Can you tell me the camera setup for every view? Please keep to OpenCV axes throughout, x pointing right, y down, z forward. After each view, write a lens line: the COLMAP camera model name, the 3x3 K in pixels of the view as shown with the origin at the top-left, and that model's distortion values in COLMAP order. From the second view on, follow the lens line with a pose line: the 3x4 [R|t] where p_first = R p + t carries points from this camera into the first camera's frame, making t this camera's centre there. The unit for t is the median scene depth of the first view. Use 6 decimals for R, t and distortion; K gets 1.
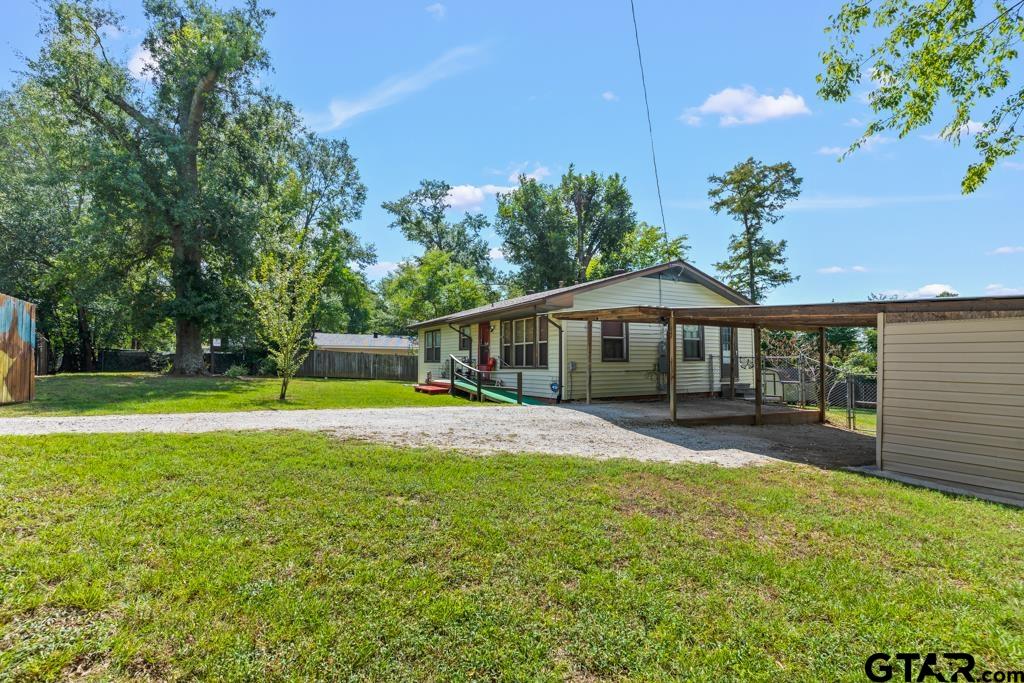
lens RADIAL K [[491.4, 0, 512.4], [0, 491.4, 344.8], [0, 0, 1]] dist [-0.002876, -0.000021]
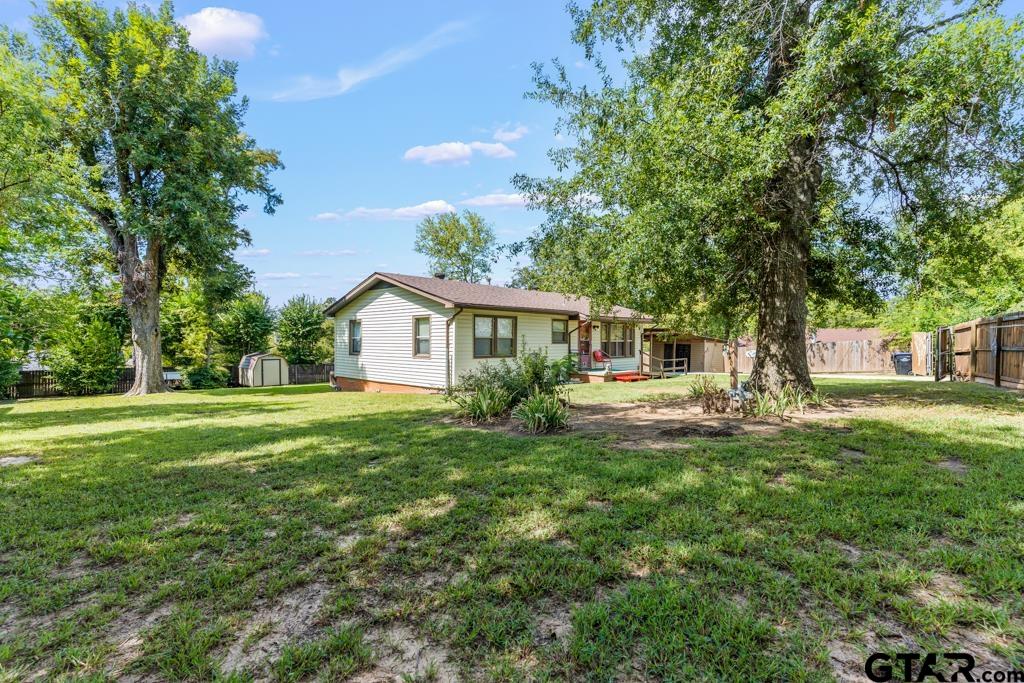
lens RADIAL K [[486.9, 0, 516.7], [0, 486.9, 340.3], [0, 0, 1]] dist [-0.000357, 0.002024]
pose [[-0.286996, 0.002398, 0.957929, -0.576407], [-0.037318, 0.999210, -0.013682, 0.011926], [-0.957205, -0.039675, -0.286679, 0.762184]]
